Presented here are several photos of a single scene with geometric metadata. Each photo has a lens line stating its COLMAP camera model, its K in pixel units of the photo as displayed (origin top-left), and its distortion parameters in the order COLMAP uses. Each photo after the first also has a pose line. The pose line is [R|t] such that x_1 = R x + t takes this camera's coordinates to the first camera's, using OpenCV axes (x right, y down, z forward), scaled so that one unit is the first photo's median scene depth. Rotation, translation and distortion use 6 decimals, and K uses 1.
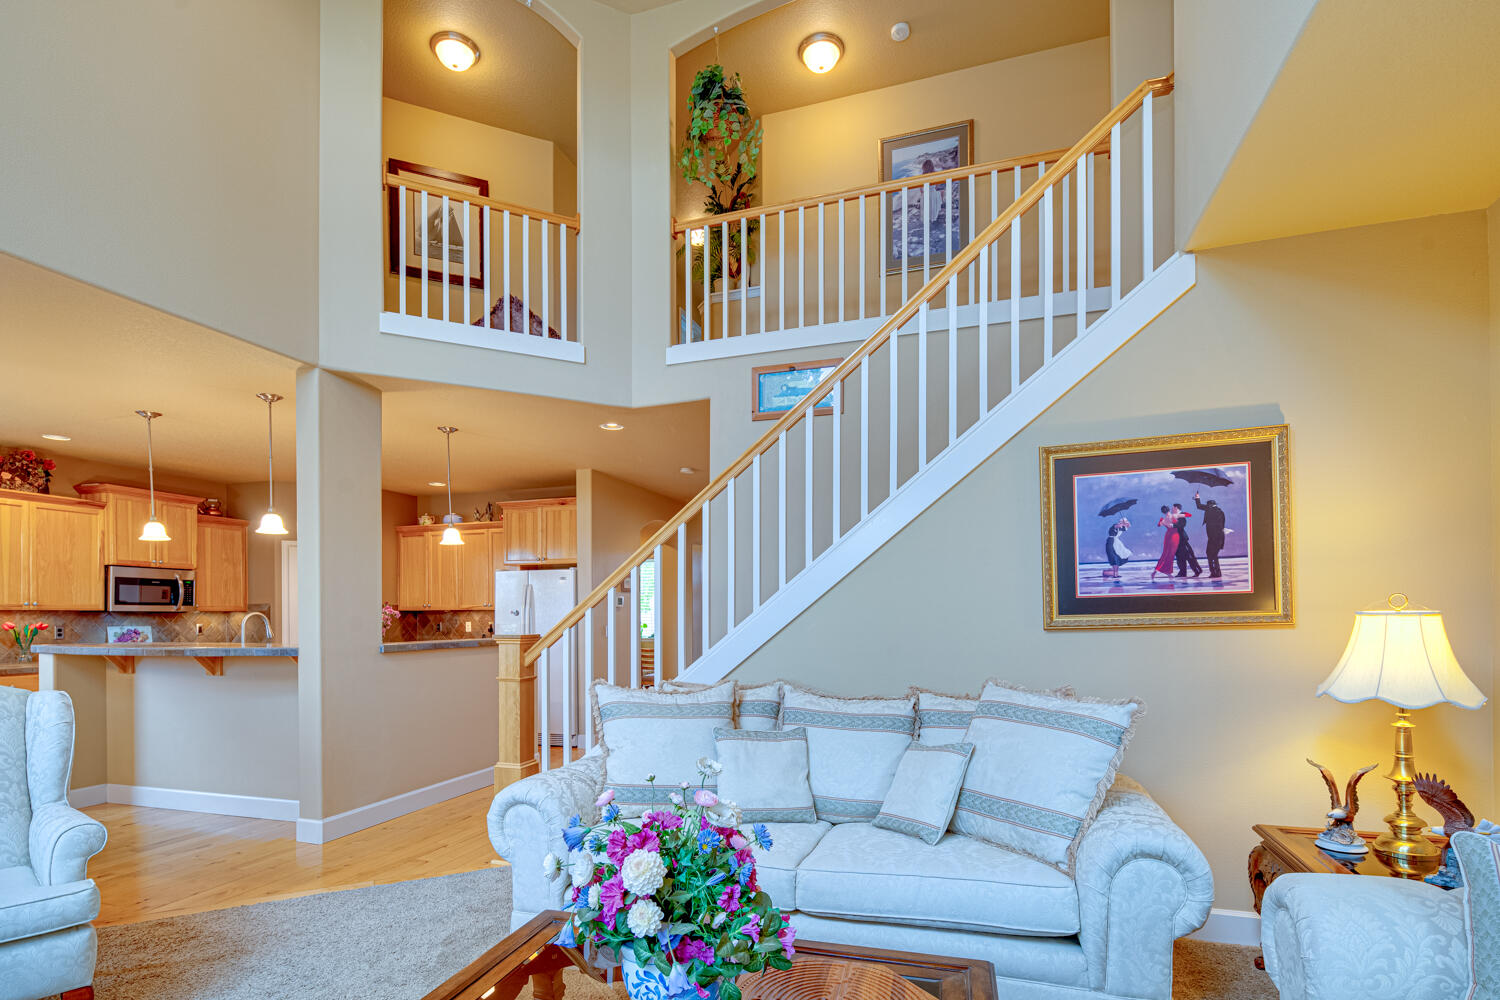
lens RADIAL K [[729.4, 0, 742.6], [0, 729.4, 617.3], [0, 0, 1]] dist [0.006762, -0.006469]
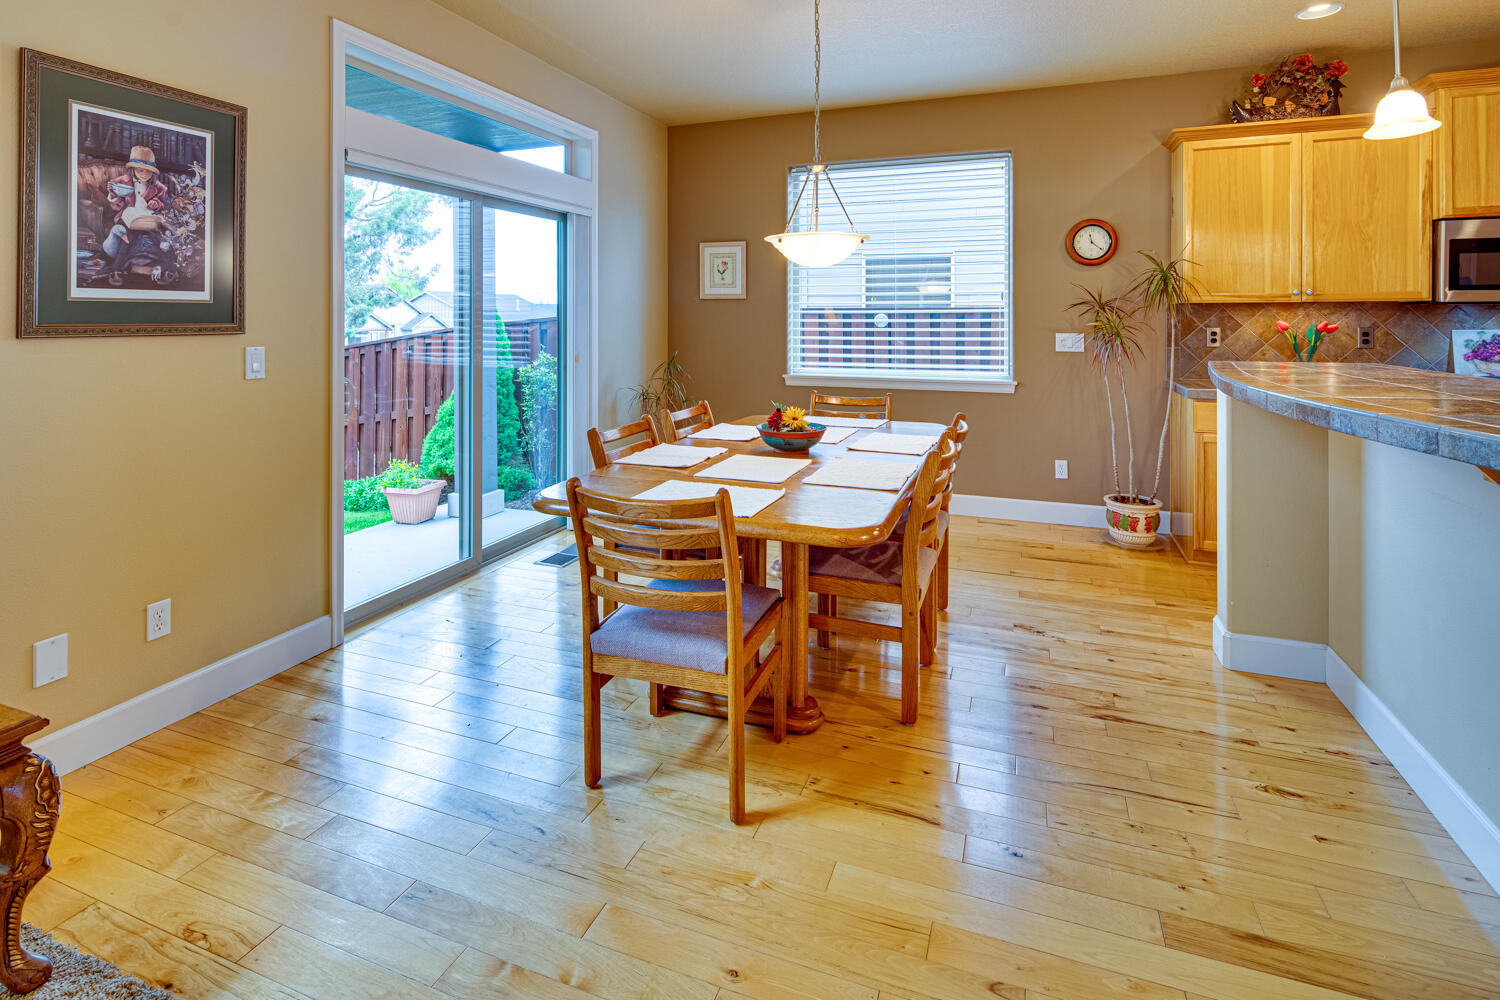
lens RADIAL K [[729.4, 0, 740.0], [0, 729.4, 319.0], [0, 0, 1]] dist [0.006762, -0.006469]
pose [[-0.059337, 0.006541, -0.998217, -0.263623], [-0.000025, 0.999979, 0.006554, 0.000841], [0.998238, 0.000414, -0.059336, 0.471911]]
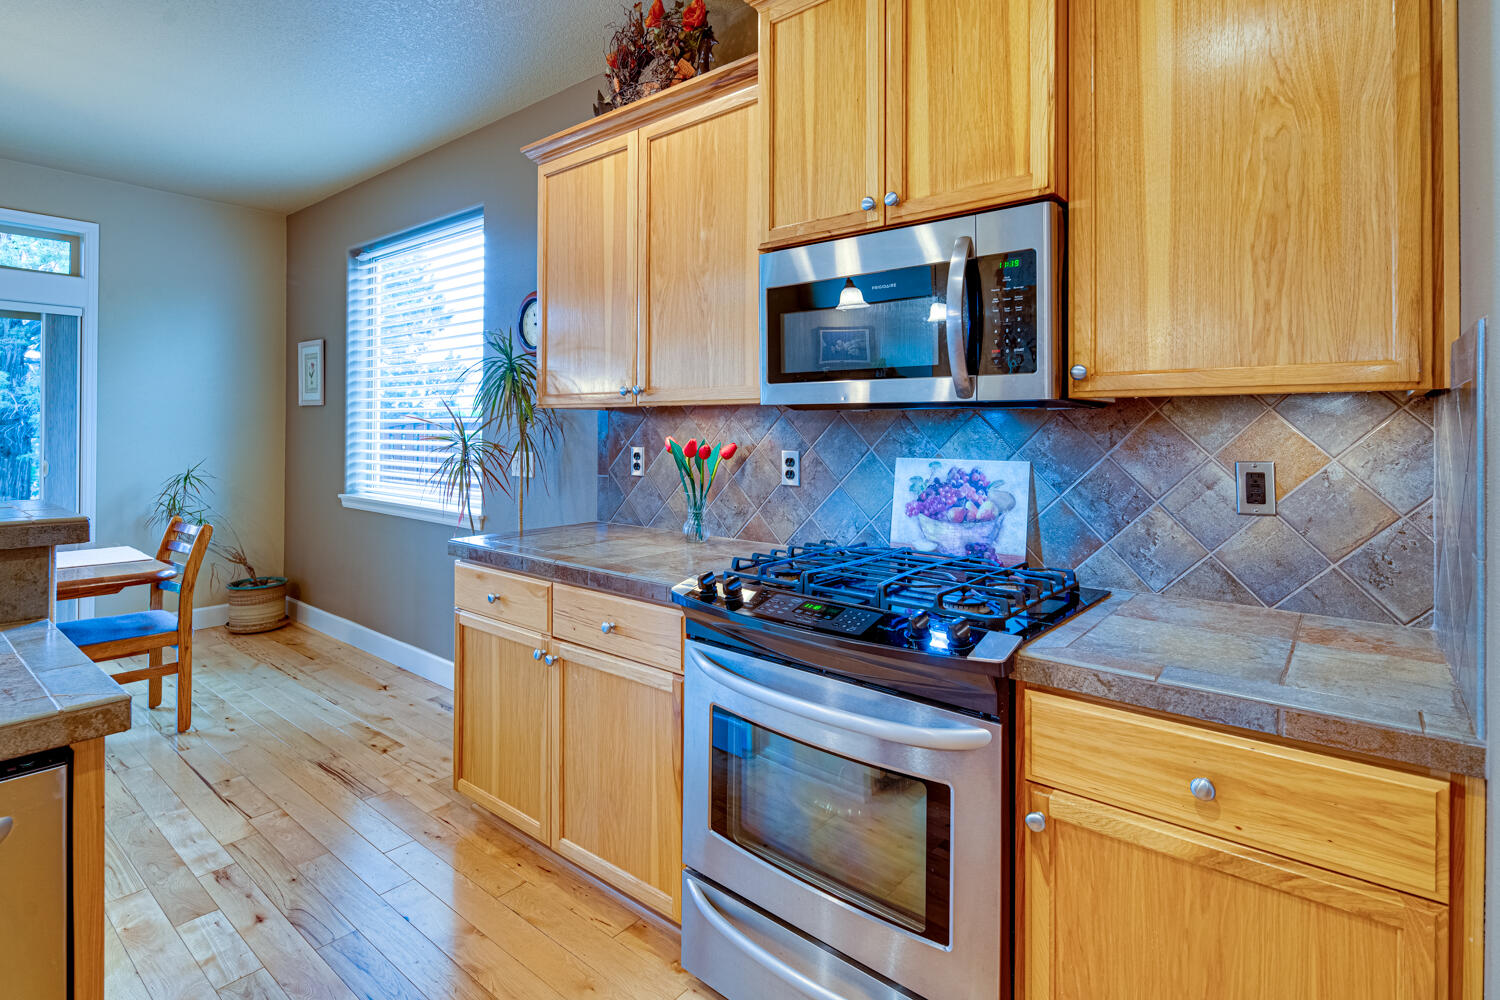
lens RADIAL K [[729.4, 0, 740.6], [0, 729.4, 423.7], [0, 0, 1]] dist [0.006762, -0.006469]
pose [[-0.363040, -0.007346, -0.931745, -0.549655], [-0.009134, 0.999949, -0.004325, 0.000552], [0.931729, 0.006941, -0.363088, 1.038118]]
